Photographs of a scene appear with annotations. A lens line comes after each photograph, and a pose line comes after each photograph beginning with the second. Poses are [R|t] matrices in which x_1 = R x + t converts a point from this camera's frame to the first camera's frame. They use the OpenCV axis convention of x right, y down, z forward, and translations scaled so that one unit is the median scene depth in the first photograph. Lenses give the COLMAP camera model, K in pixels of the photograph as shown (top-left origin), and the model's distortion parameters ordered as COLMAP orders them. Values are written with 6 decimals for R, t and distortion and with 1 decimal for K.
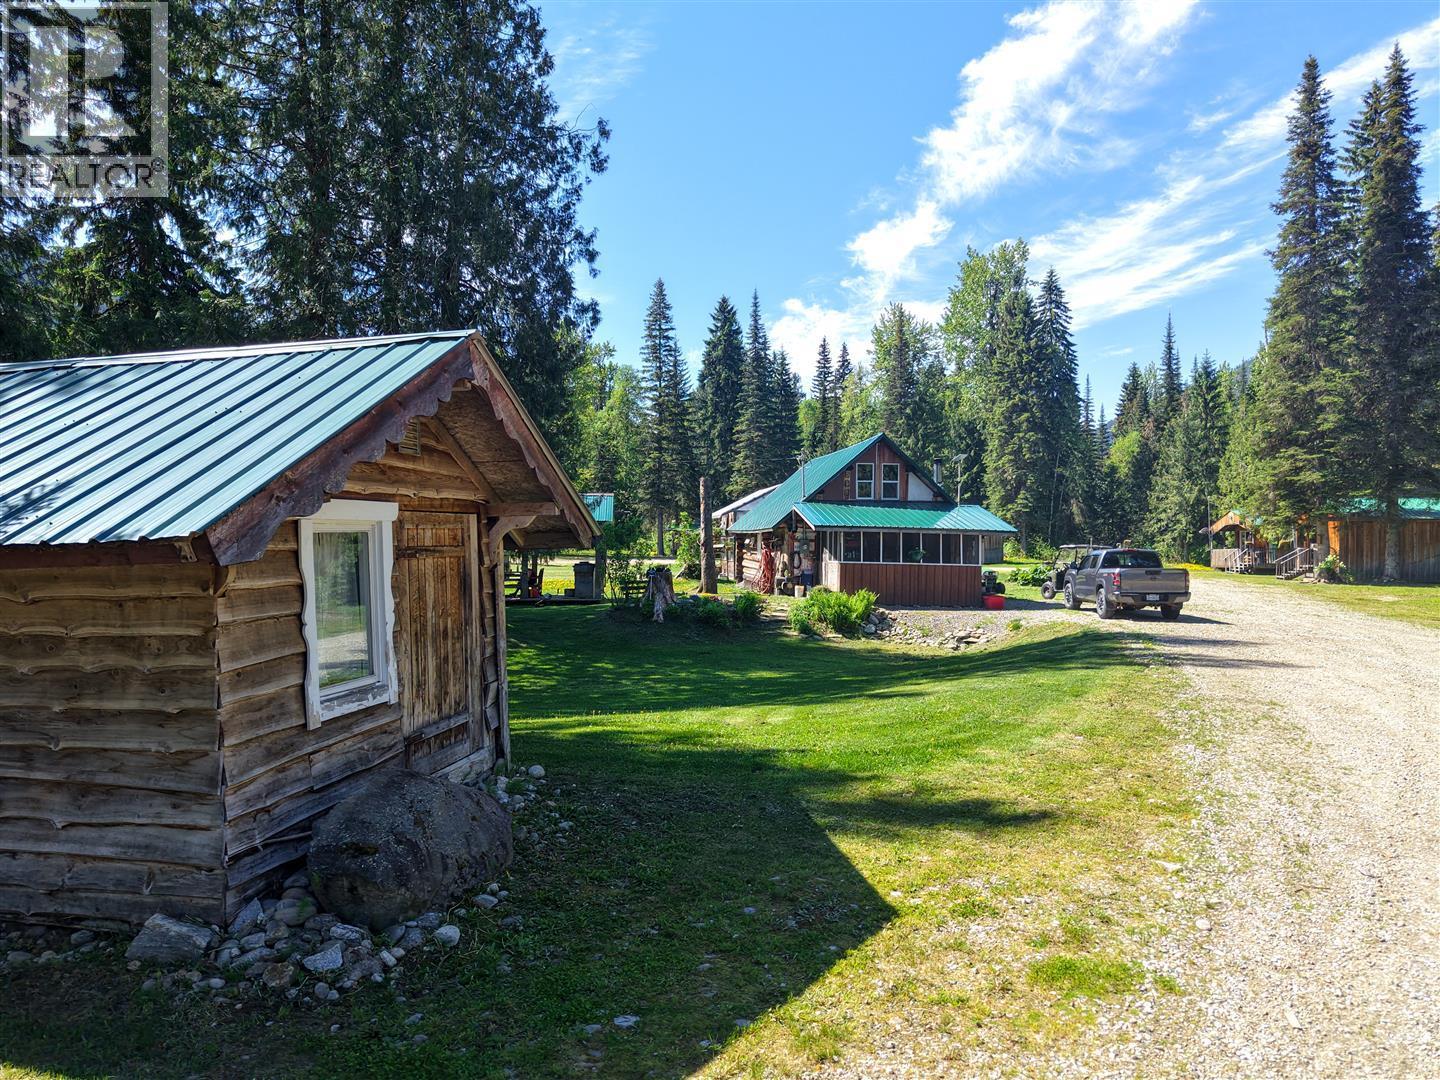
lens RADIAL K [[960.3, 0, 720.0], [0, 960.3, 540.0], [0, 0, 1]] dist [0.048488, -0.037088]
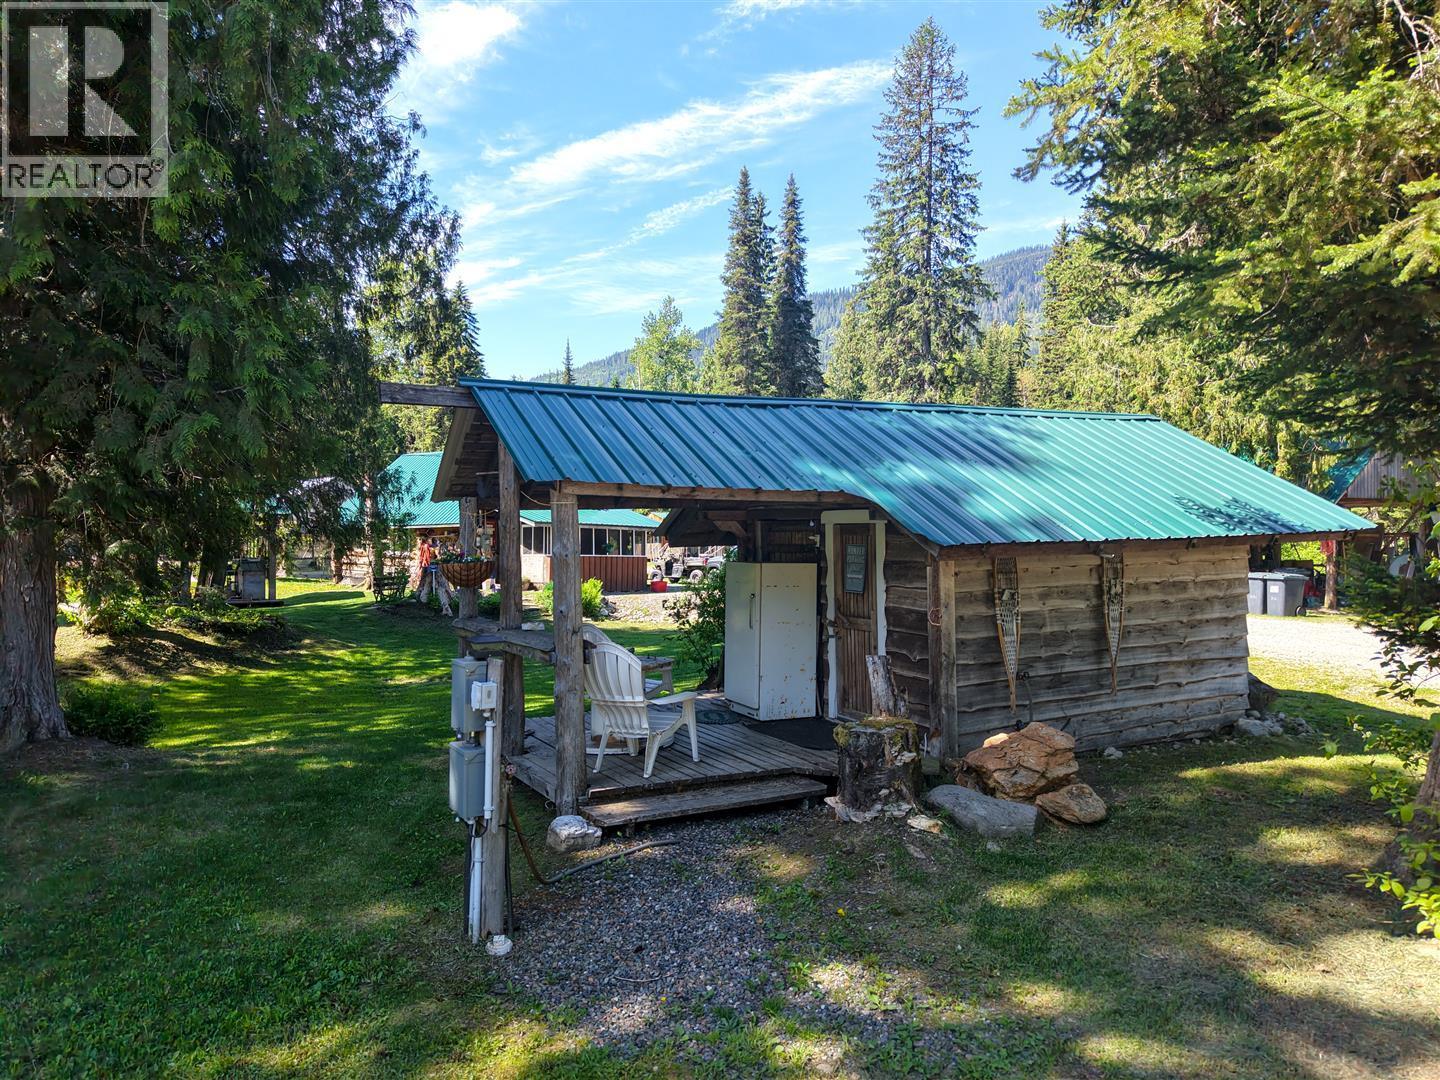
lens RADIAL K [[960.3, 0, 720.0], [0, 960.3, 540.0], [0, 0, 1]] dist [0.048488, -0.037088]
pose [[0.769554, -0.003273, 0.638573, -0.158903], [0.000871, 0.999991, 0.004075, 0.000816], [-0.638581, -0.002580, 0.769550, 0.009786]]
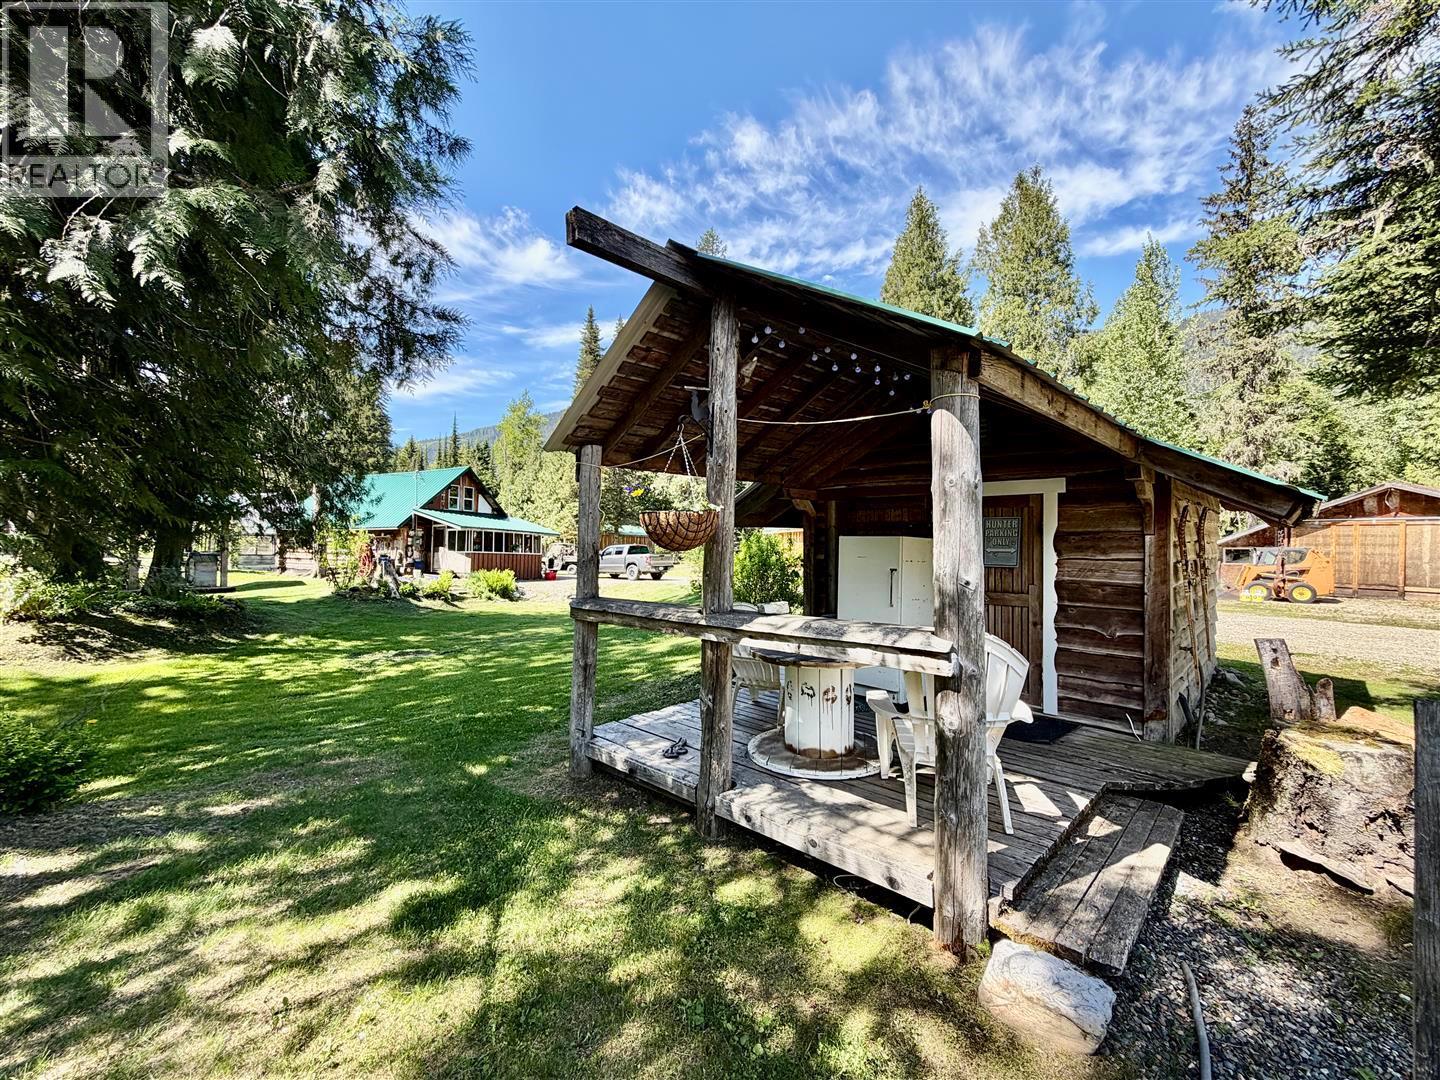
lens RADIAL K [[572.9, 0, 720.0], [0, 572.9, 540.0], [0, 0, 1]] dist [0.000850, 0.000101]
pose [[0.548257, 0.019412, 0.836084, -0.147735], [-0.010810, 0.999812, -0.016125, 0.005583], [-0.836240, -0.000197, 0.548364, 0.074816]]
